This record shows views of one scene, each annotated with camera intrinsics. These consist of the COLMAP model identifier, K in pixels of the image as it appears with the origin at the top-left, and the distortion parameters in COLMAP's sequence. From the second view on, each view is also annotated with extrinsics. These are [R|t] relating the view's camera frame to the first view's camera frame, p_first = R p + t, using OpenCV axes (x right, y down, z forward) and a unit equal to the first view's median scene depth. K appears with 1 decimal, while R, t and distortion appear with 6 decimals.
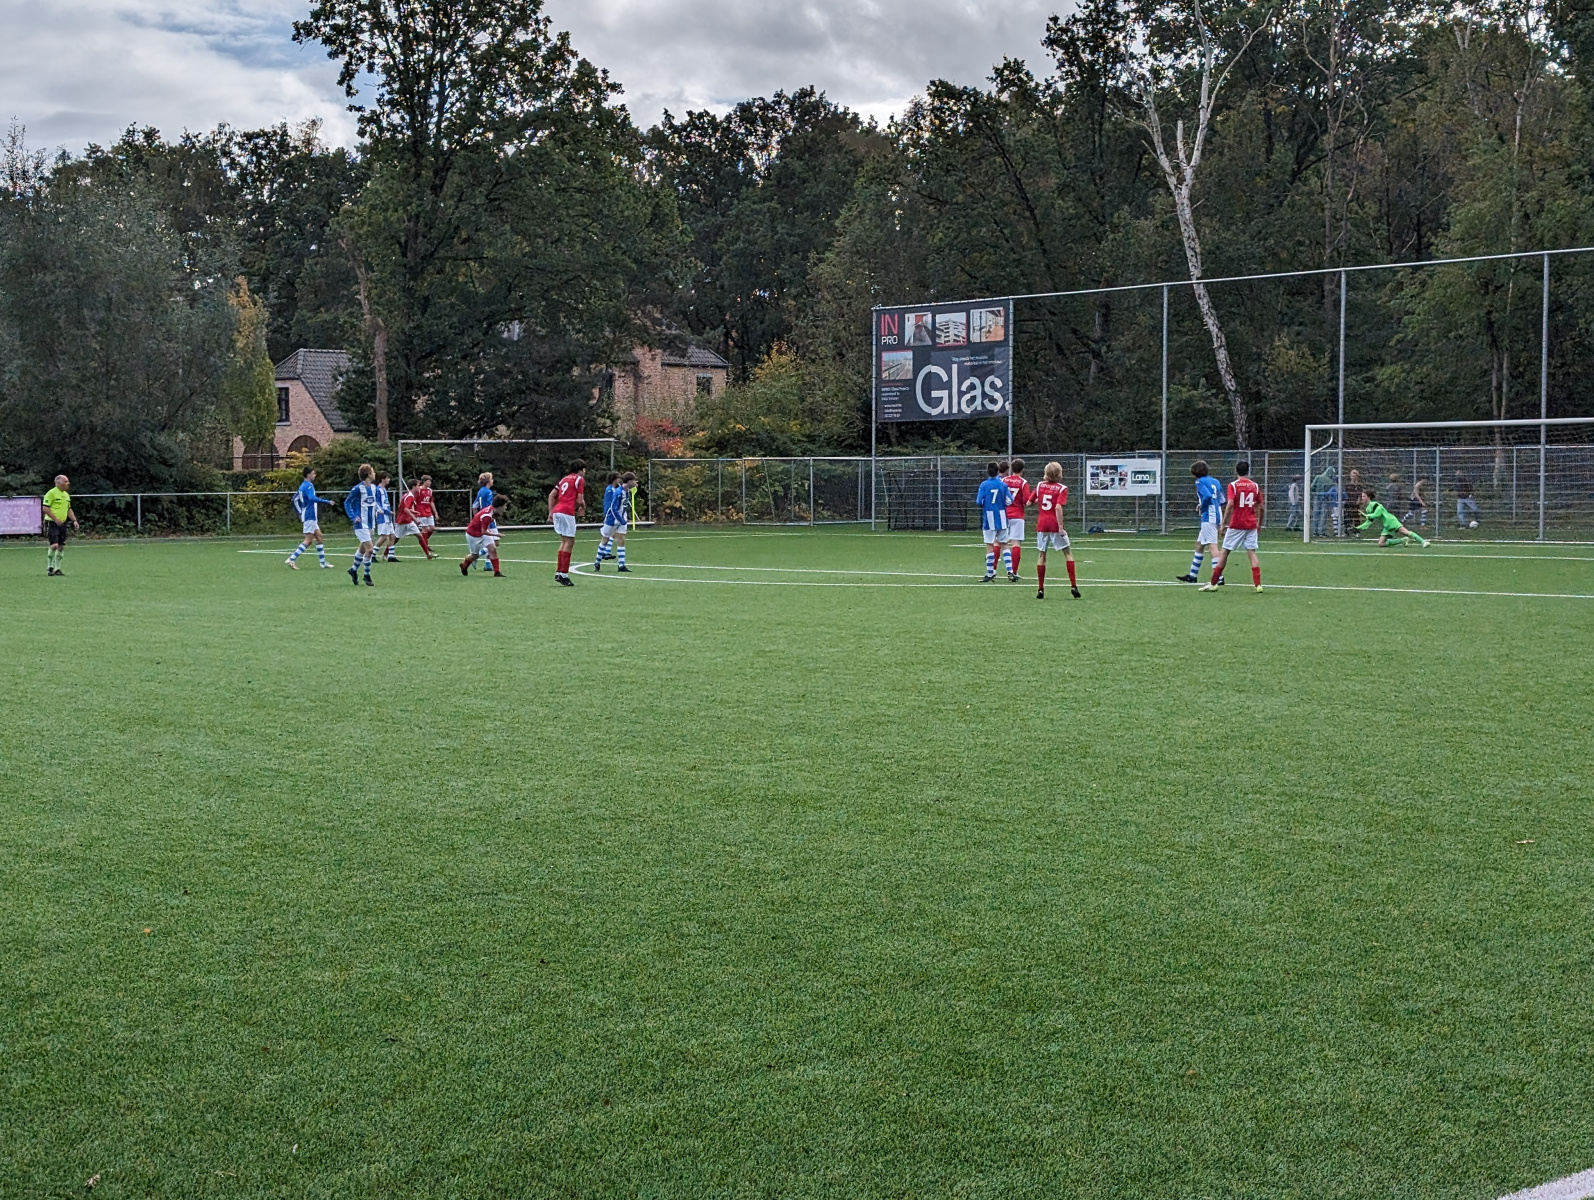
lens RADIAL K [[2576.0, 0, 829.0], [0, 2576.0, 605.4], [0, 0, 1]] dist [0.276584, -1.530704]
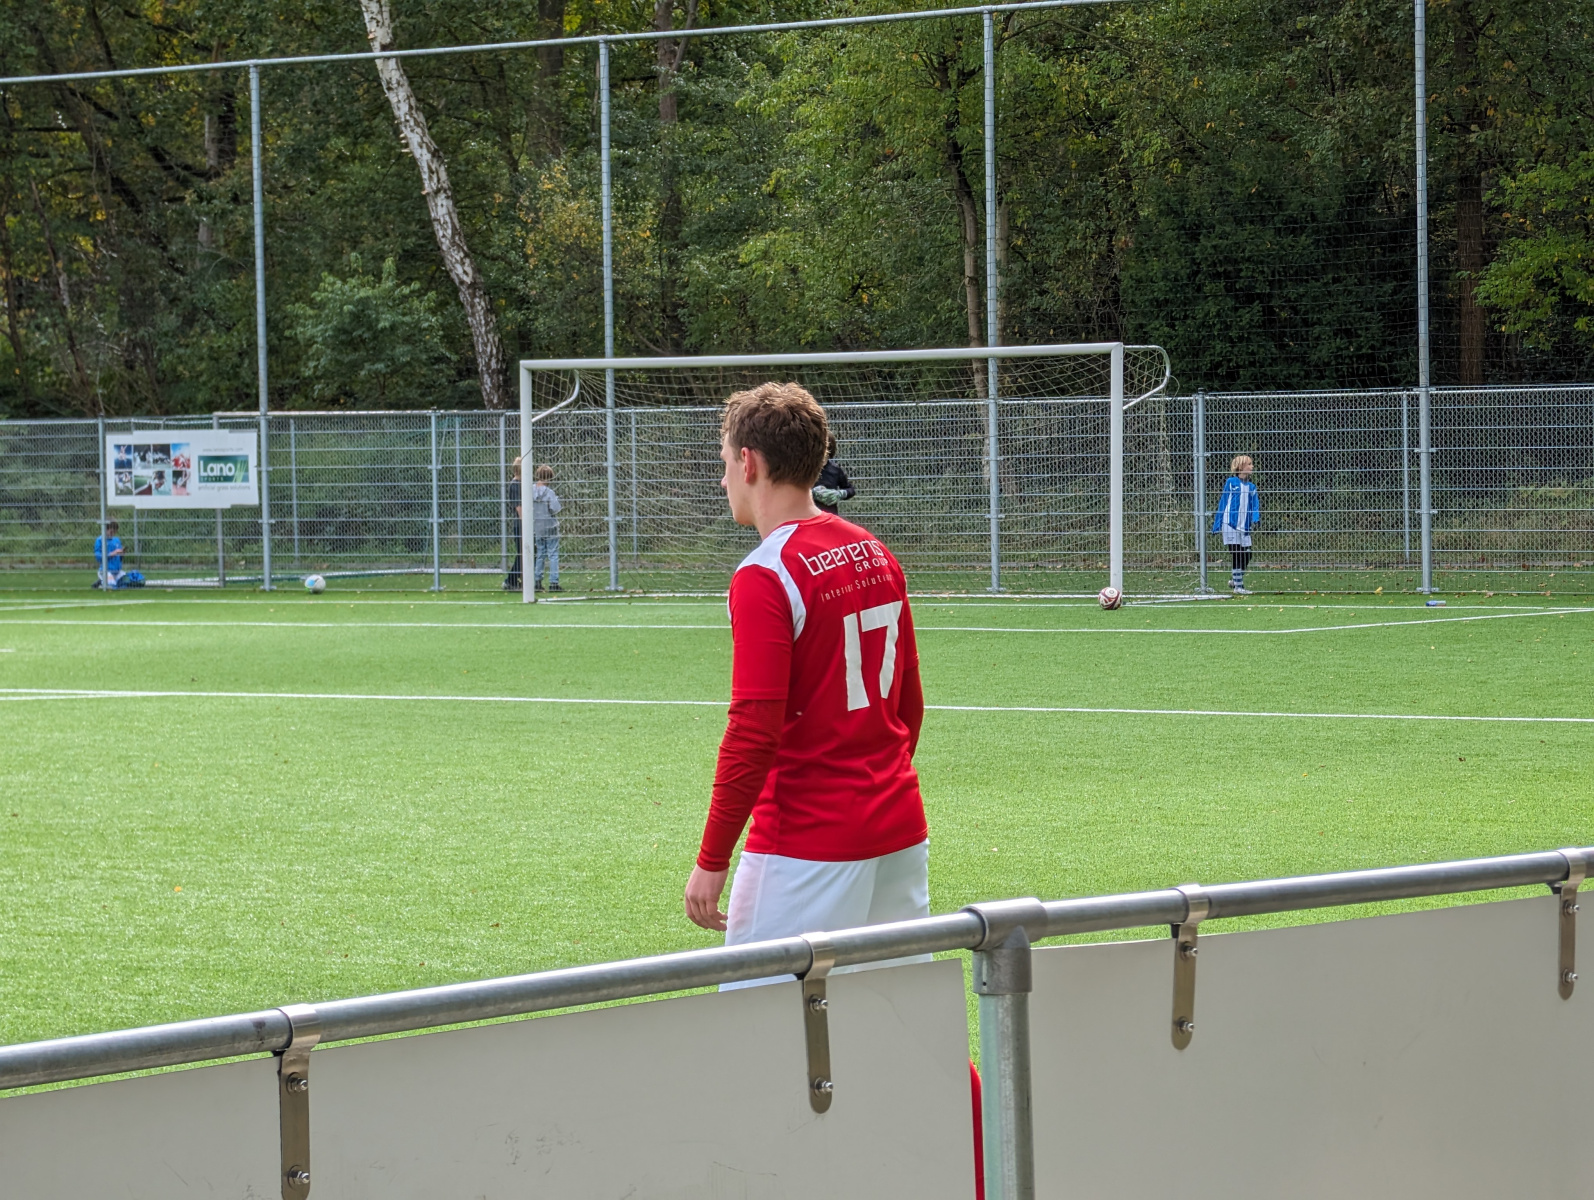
lens RADIAL K [[5679.6, 0, 794.5], [0, 5679.6, 547.9], [0, 0, 1]] dist [0.513517, -1.636404]
pose [[0.986114, -0.013566, 0.165516, 0.046242], [0.019150, 0.999298, -0.032186, 0.000501], [-0.164964, 0.034909, 0.985682, -0.041963]]
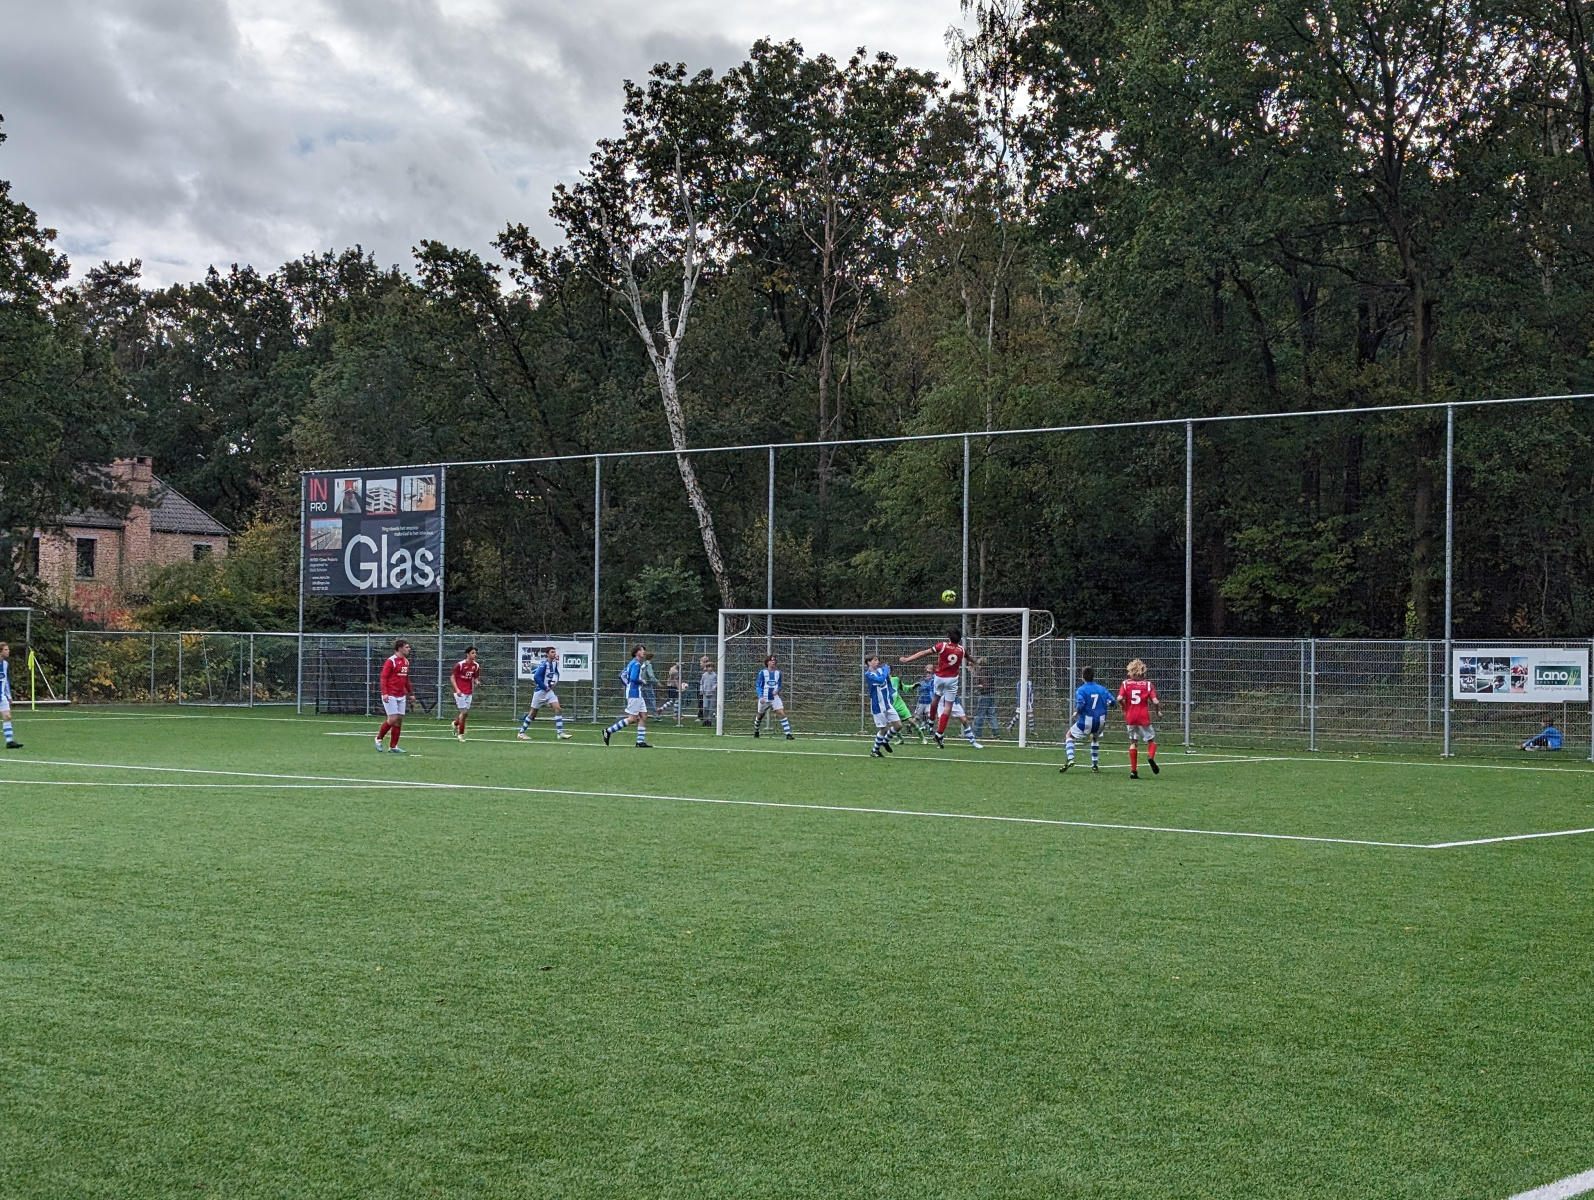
lens RADIAL K [[2553.6, 0, 862.4], [0, 2553.6, 596.0], [0, 0, 1]] dist [0.263855, -1.175142]
pose [[0.989729, 0.022505, 0.141172, 0.083634], [-0.012054, 0.997152, -0.074452, -0.005183], [-0.142446, 0.071985, 0.987182, 0.070028]]
